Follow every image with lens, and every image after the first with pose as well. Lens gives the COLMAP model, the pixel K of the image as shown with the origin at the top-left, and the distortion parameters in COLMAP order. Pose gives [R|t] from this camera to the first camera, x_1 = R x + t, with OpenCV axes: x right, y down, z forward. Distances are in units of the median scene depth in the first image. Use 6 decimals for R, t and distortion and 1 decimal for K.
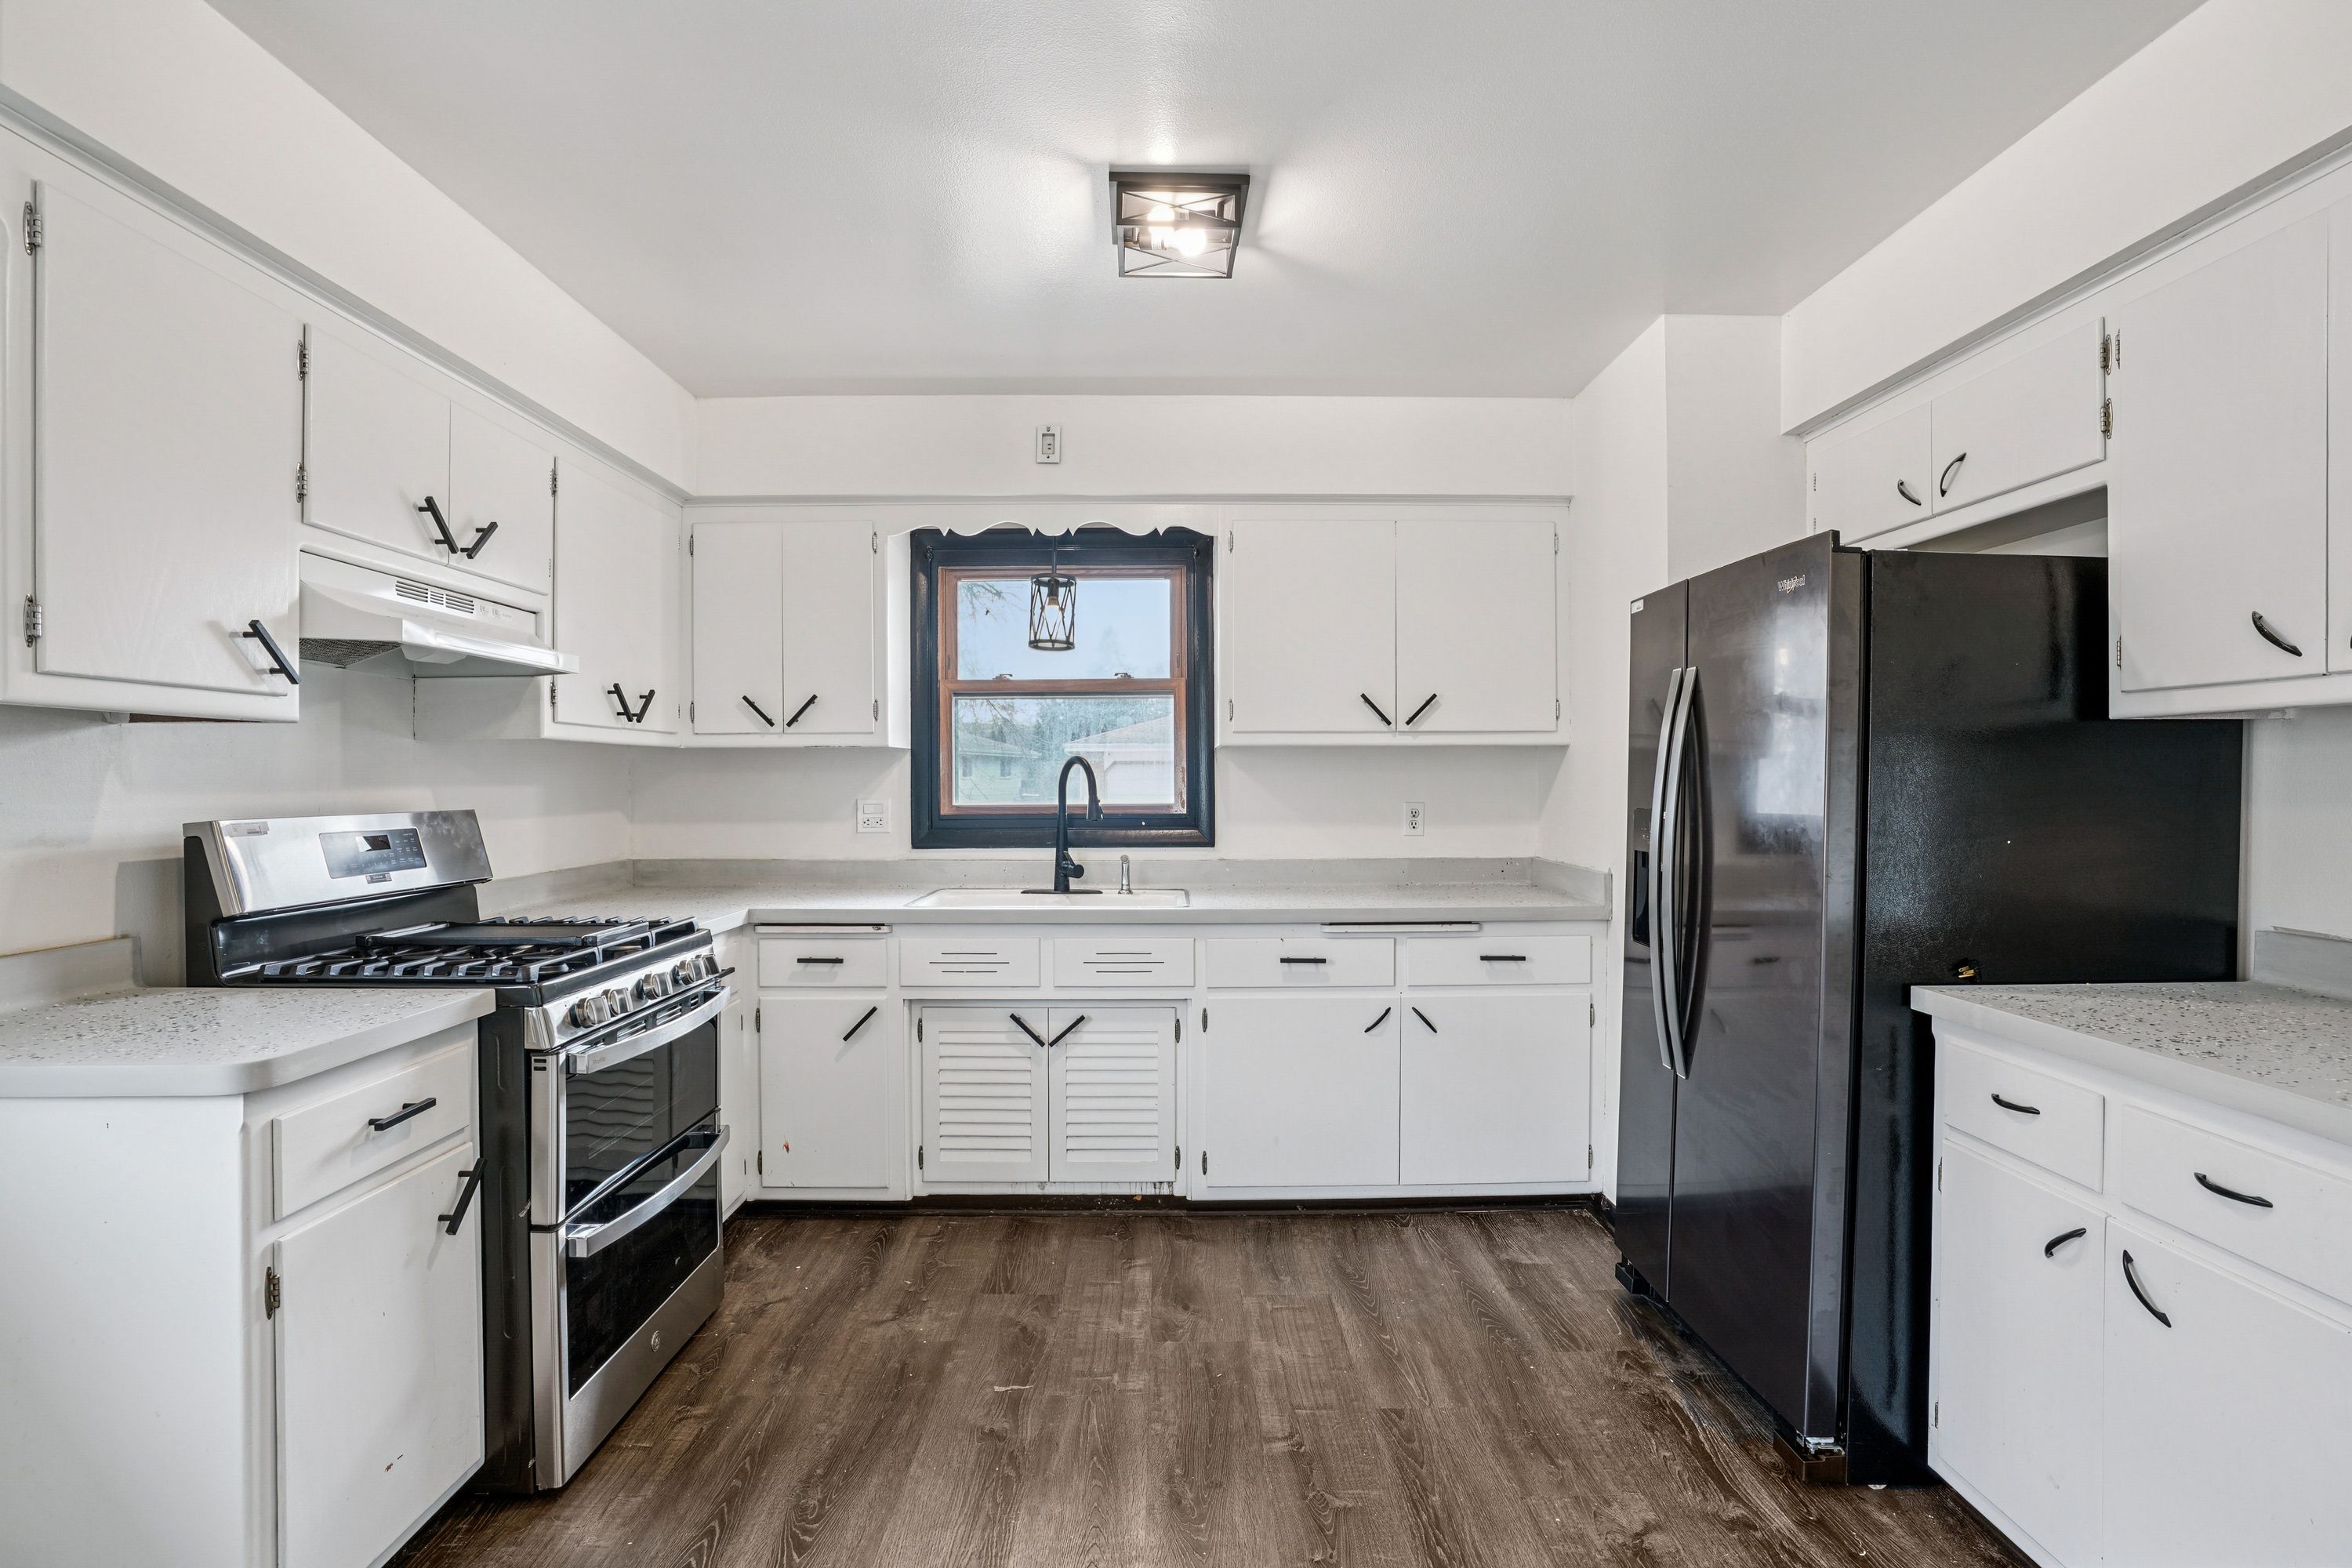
lens RADIAL K [[1133.0, 0, 1176.0], [0, 1133.0, 784.0], [0, 0, 1]] dist [-0.064024, 0.023089]
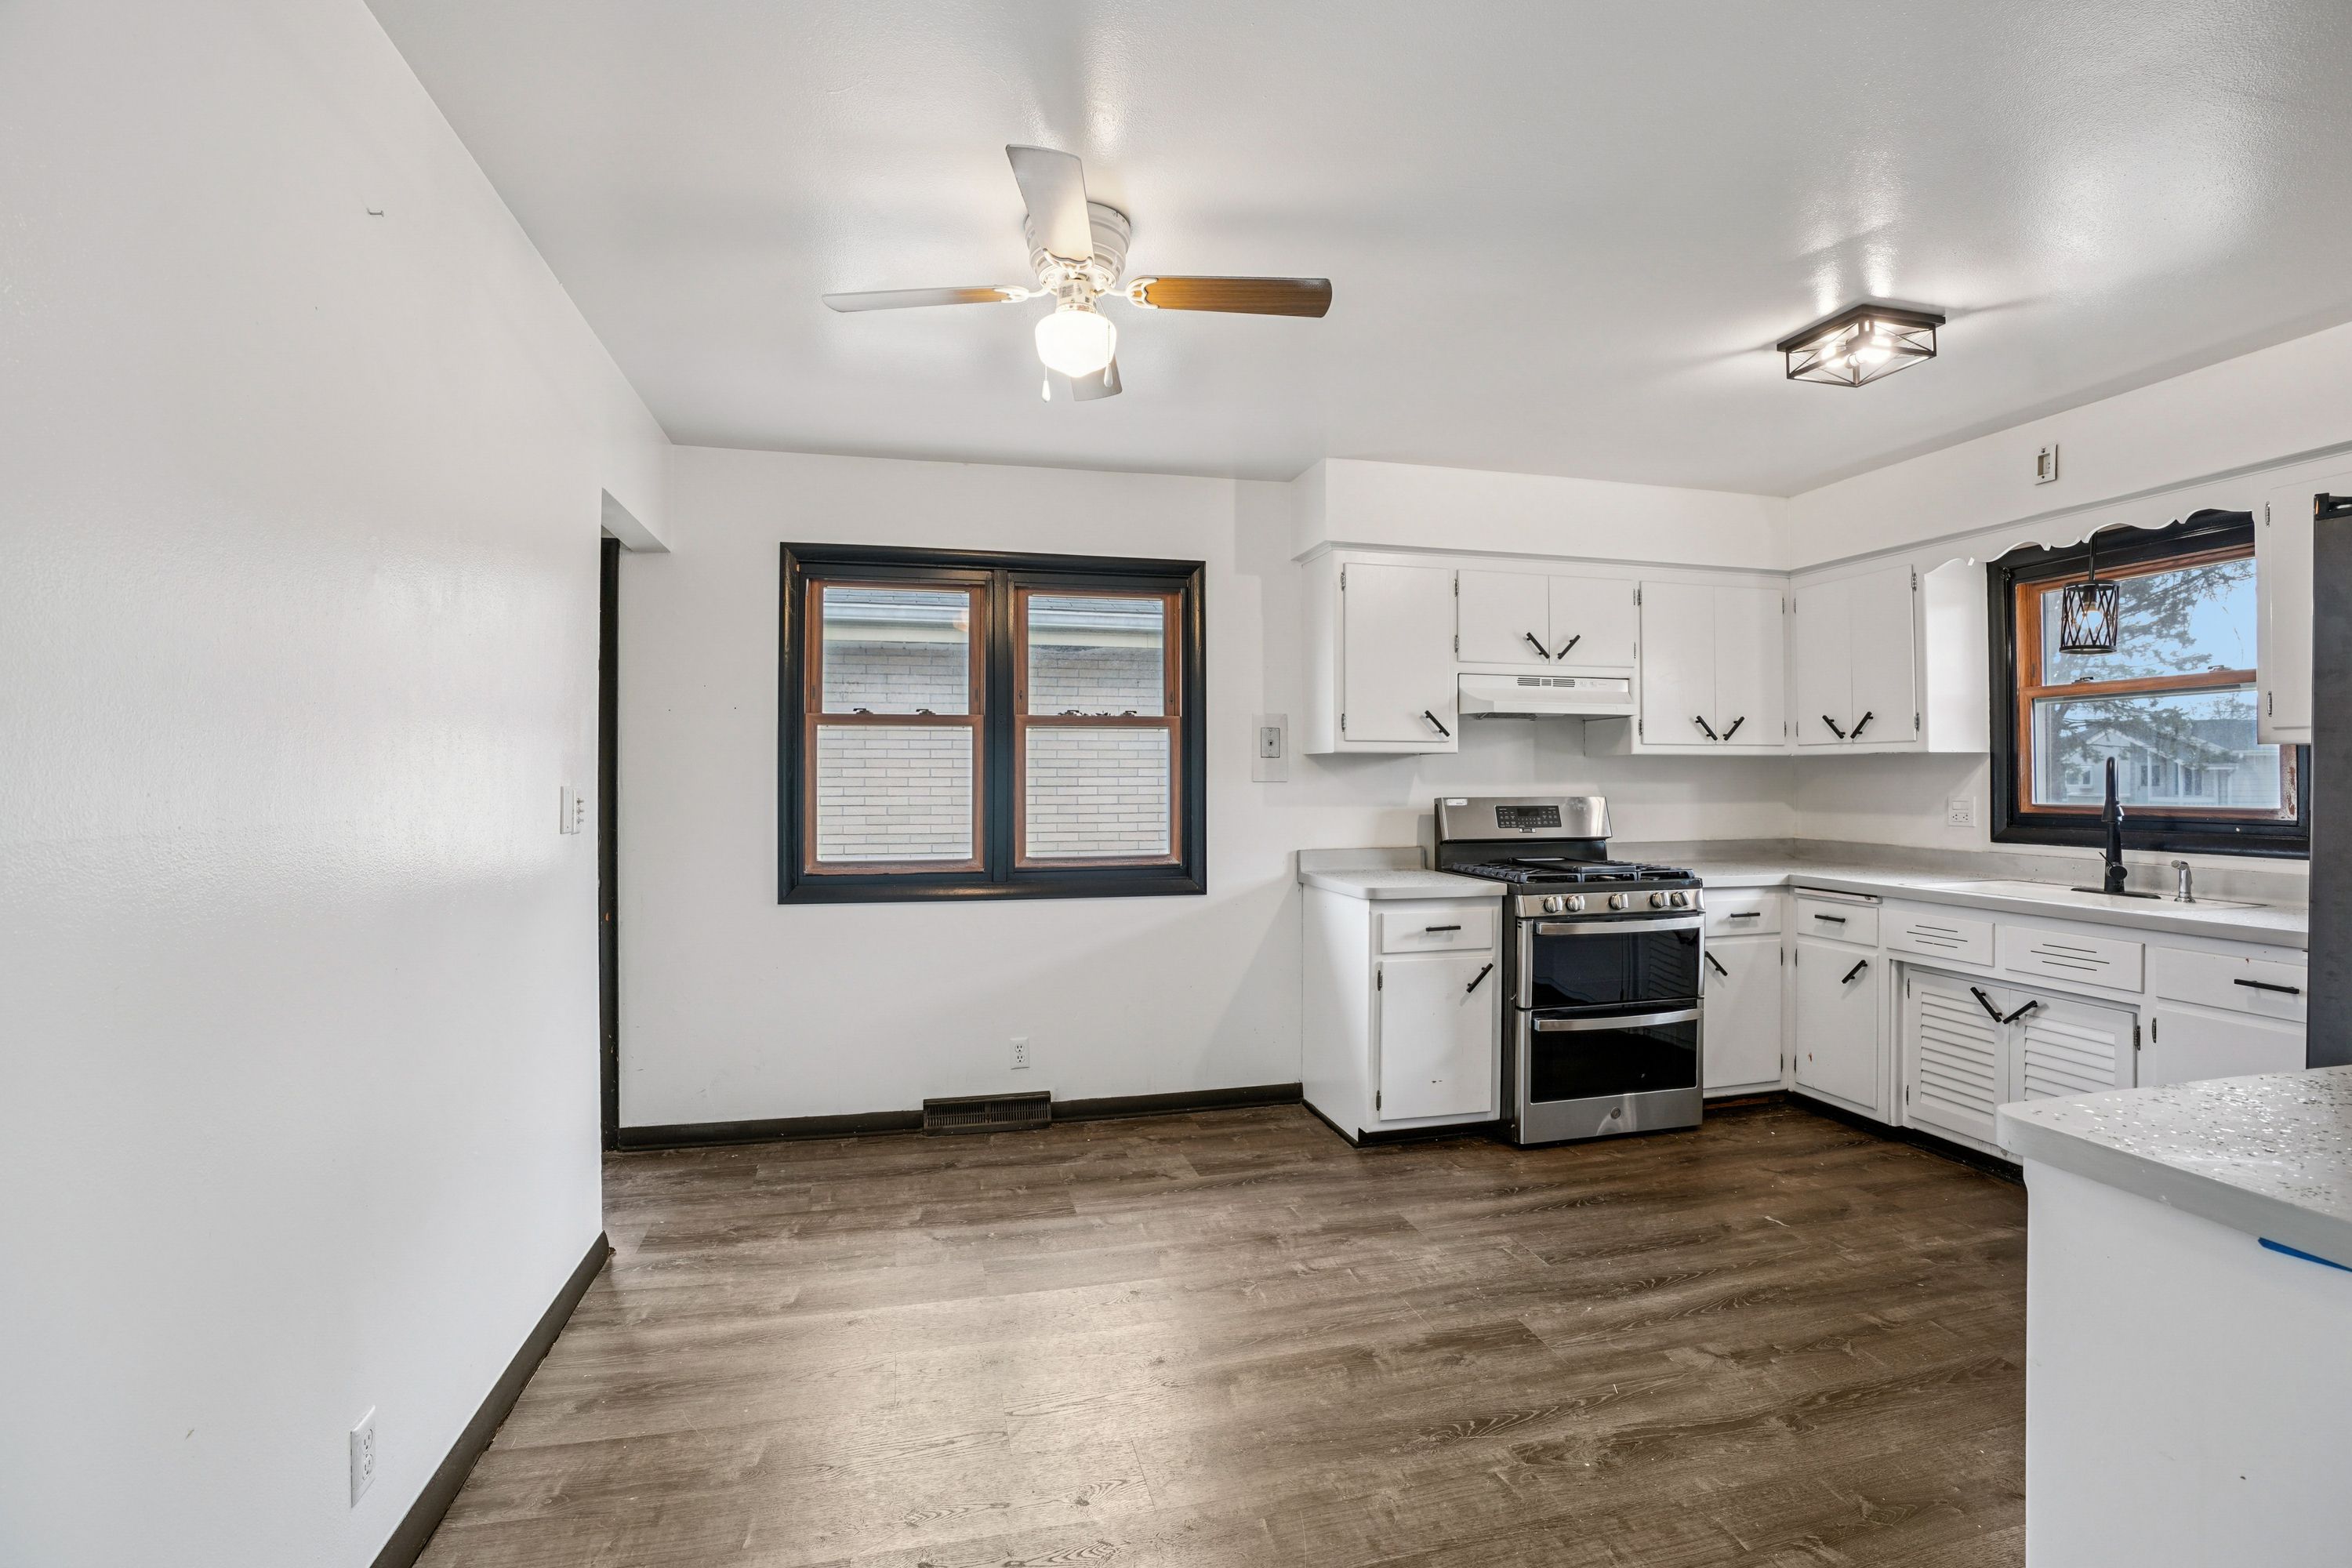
lens RADIAL K [[1085.6, 0, 1187.2], [0, 1085.6, 769.8], [0, 0, 1]] dist [-0.072482, 0.028835]
pose [[0.234813, -0.003837, -0.972033, 0.695767], [-0.005301, 0.999972, -0.005228, -0.005108], [0.972026, 0.006380, 0.234786, -0.015865]]
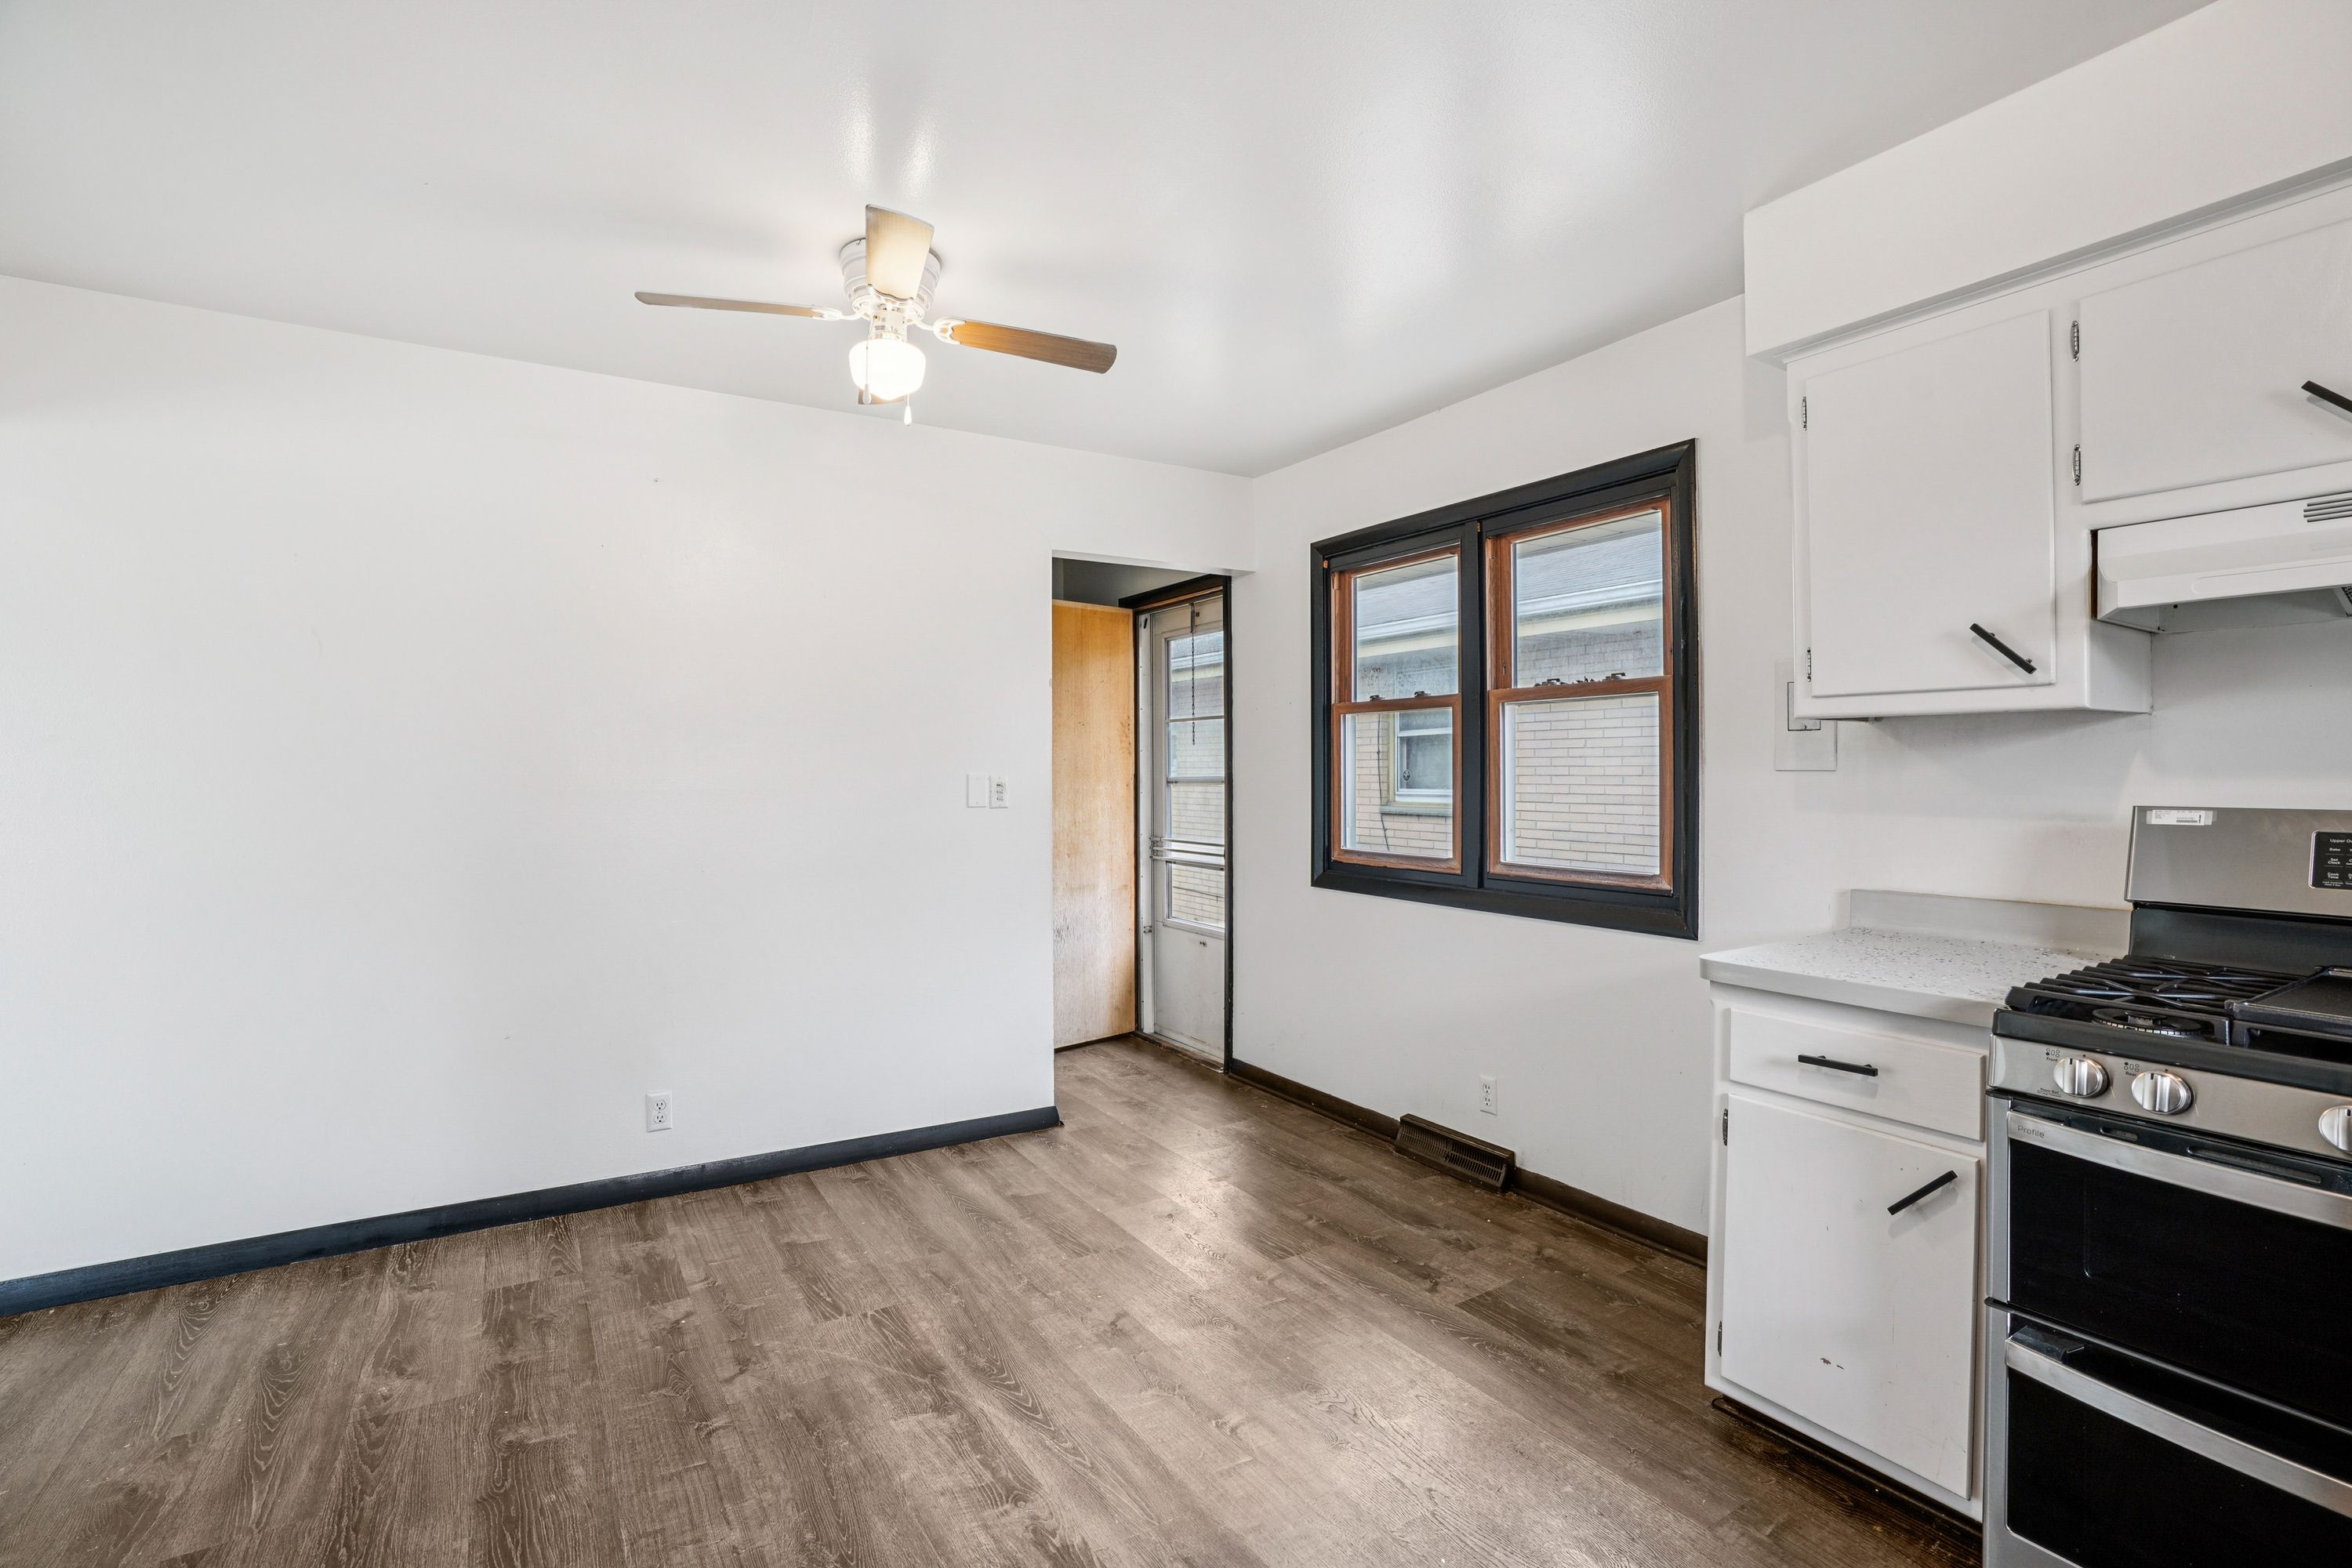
lens RADIAL K [[1085.6, 0, 1187.2], [0, 1085.6, 769.8], [0, 0, 1]] dist [-0.072482, 0.028835]
pose [[-0.851765, 0.007022, -0.523877, 0.223863], [0.003893, 0.999967, 0.007074, -0.005973], [0.523909, 0.003986, -0.851765, 0.826481]]
